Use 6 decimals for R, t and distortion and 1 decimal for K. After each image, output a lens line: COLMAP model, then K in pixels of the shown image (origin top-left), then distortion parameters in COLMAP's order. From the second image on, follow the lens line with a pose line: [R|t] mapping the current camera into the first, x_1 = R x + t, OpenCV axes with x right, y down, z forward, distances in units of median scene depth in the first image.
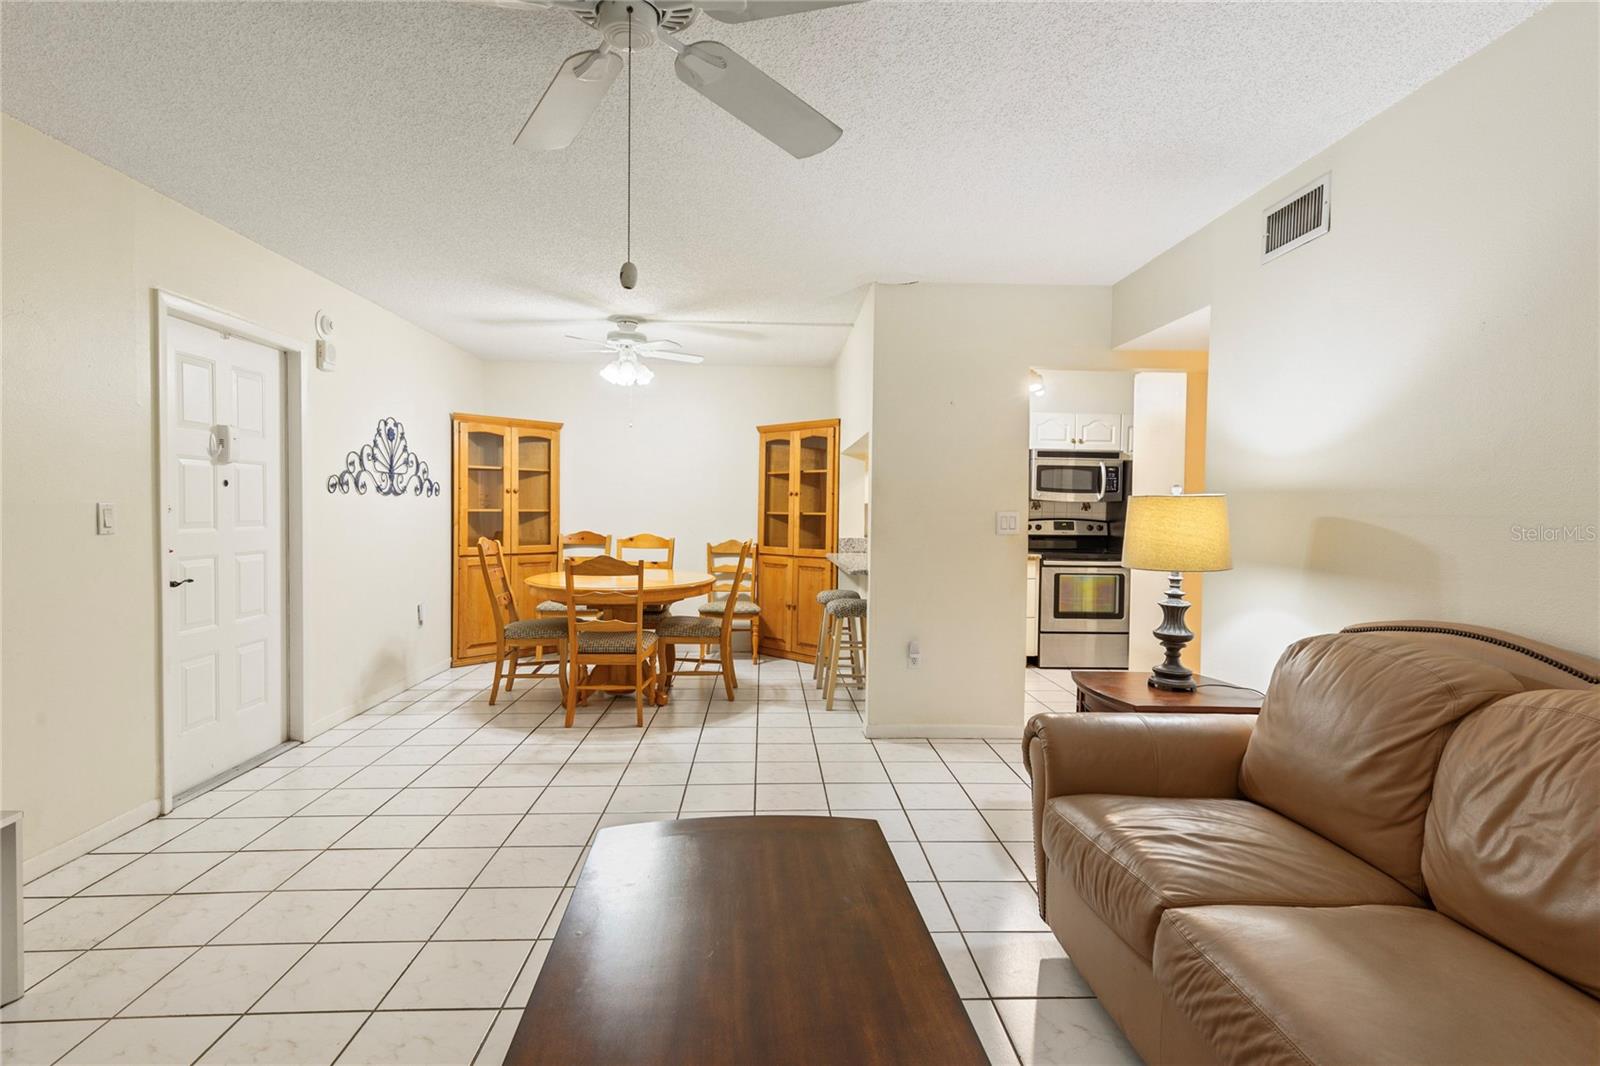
lens RADIAL K [[735.5, 0, 801.9], [0, 735.5, 525.2], [0, 0, 1]] dist [0.012184, -0.000374]
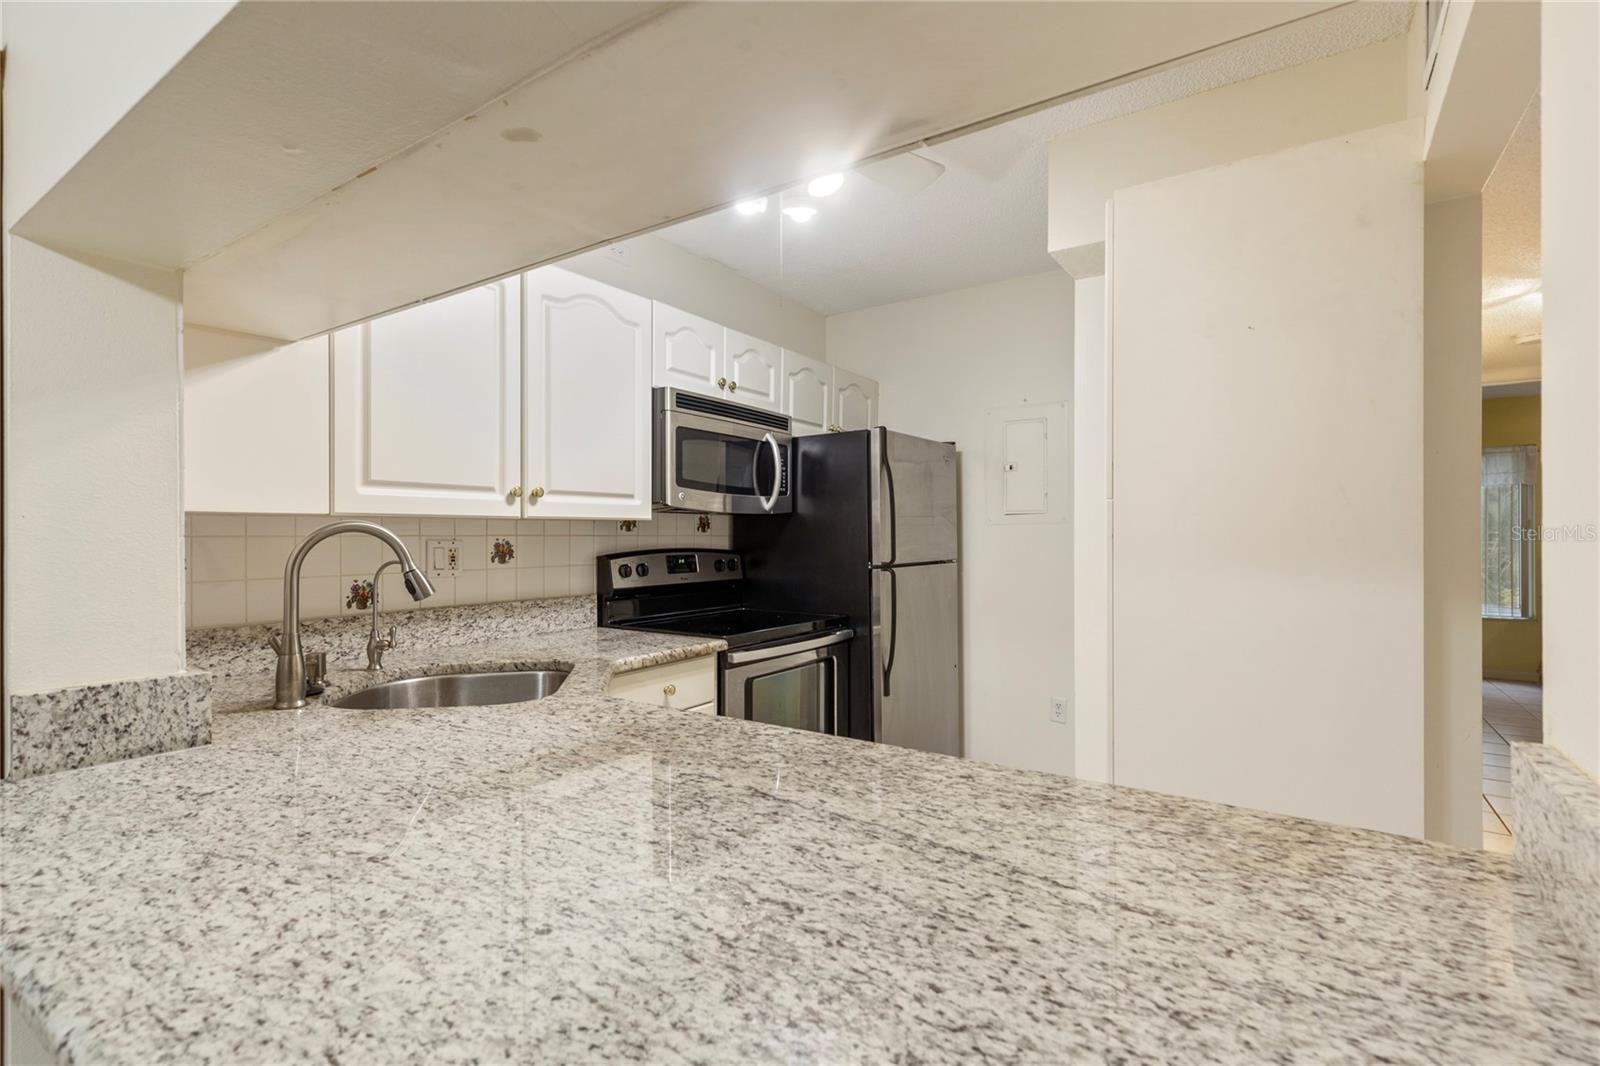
lens RADIAL K [[739.7, 0, 800.0], [0, 739.7, 533.0], [0, 0, 1]] dist [0.010858, -0.000239]
pose [[0.586854, -0.012449, 0.809597, 0.015733], [0.028564, 0.999578, -0.005335, -0.016351], [-0.809189, 0.026257, 0.586962, 0.732028]]
